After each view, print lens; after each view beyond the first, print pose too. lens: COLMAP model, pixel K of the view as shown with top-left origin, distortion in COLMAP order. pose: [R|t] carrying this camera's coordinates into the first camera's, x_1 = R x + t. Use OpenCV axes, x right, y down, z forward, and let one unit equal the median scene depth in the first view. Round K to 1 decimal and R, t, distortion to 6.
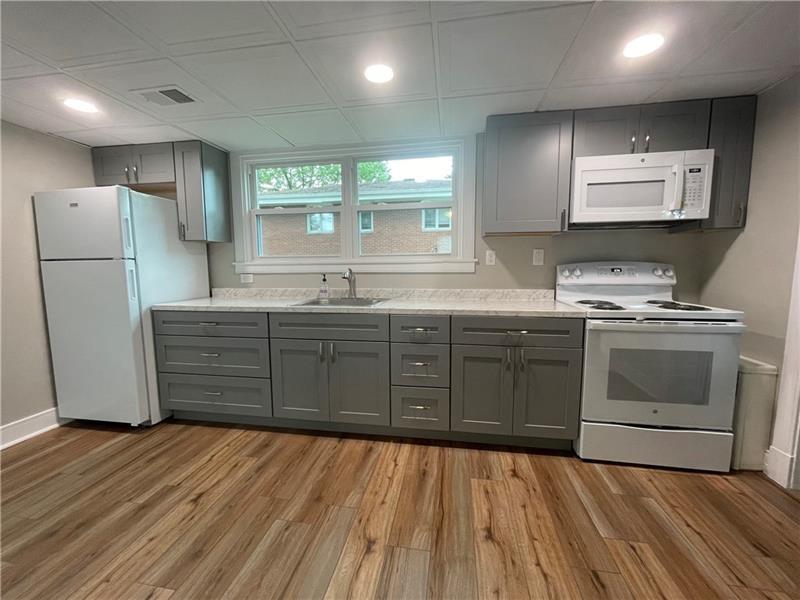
lens RADIAL K [[325.3, 0, 400.0], [0, 325.3, 300.0], [0, 0, 1]] dist [-0.001770, 0.000292]
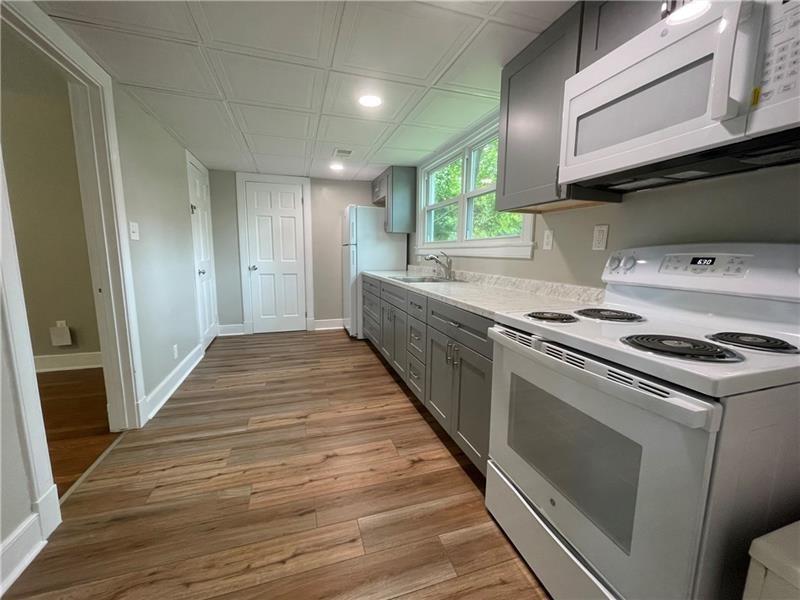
lens RADIAL K [[325.3, 0, 400.0], [0, 325.3, 300.0], [0, 0, 1]] dist [-0.001770, 0.000292]
pose [[0.458969, 0.142074, -0.877019, 0.942388], [-0.104142, 0.988929, 0.105703, -0.040633], [0.882327, 0.042820, 0.468684, 0.394382]]
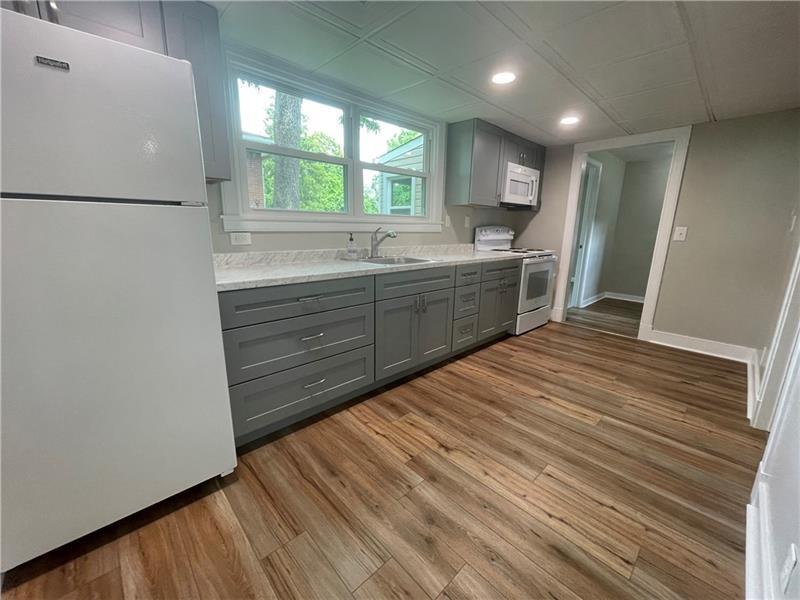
lens RADIAL K [[322.4, 0, 400.0], [0, 322.4, 300.0], [0, 0, 1]] dist [-0.001915, -0.000010]
pose [[0.603955, -0.160433, 0.780704, -1.101106], [0.060585, 0.985939, 0.155739, -0.030250], [-0.794712, -0.046760, 0.605183, 0.379965]]
